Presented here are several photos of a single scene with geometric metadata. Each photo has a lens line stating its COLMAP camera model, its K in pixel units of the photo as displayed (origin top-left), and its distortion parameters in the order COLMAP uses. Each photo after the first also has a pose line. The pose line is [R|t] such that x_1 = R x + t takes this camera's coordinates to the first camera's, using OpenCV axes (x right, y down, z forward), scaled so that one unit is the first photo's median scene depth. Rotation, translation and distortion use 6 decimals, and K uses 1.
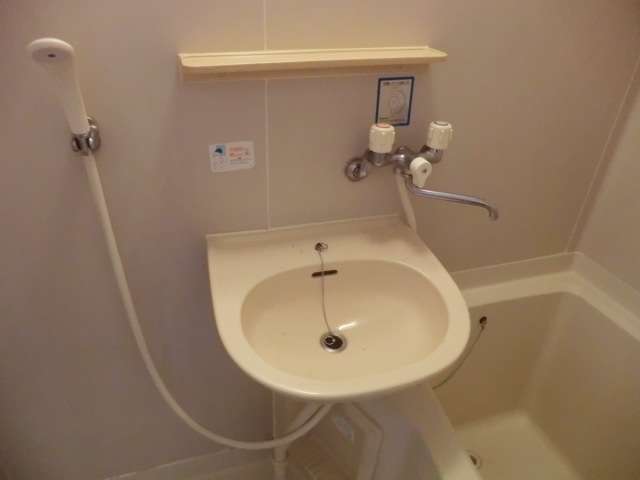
lens RADIAL K [[452.5, 0, 315.6], [0, 452.5, 248.2], [0, 0, 1]] dist [-0.095637, 0.075068]
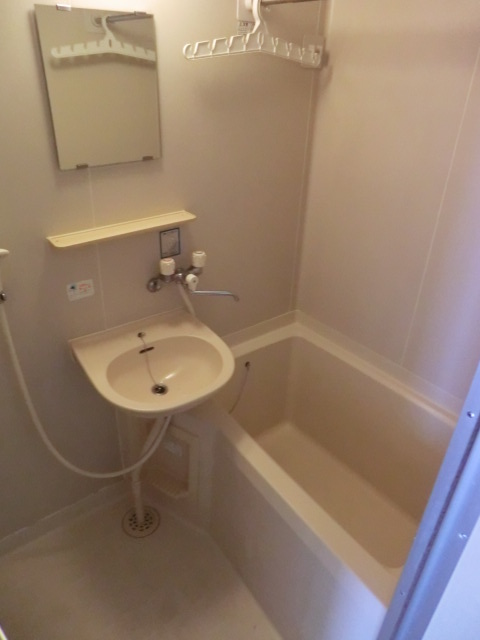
lens RADIAL K [[452.5, 0, 232.6], [0, 452.5, 318.1], [0, 0, 1]] dist [-0.095637, 0.075068]
pose [[0.937651, -0.169974, 0.303182, -0.167419], [0.181046, 0.983437, -0.008572, 0.011812], [-0.296704, 0.062928, 0.952894, -0.680438]]
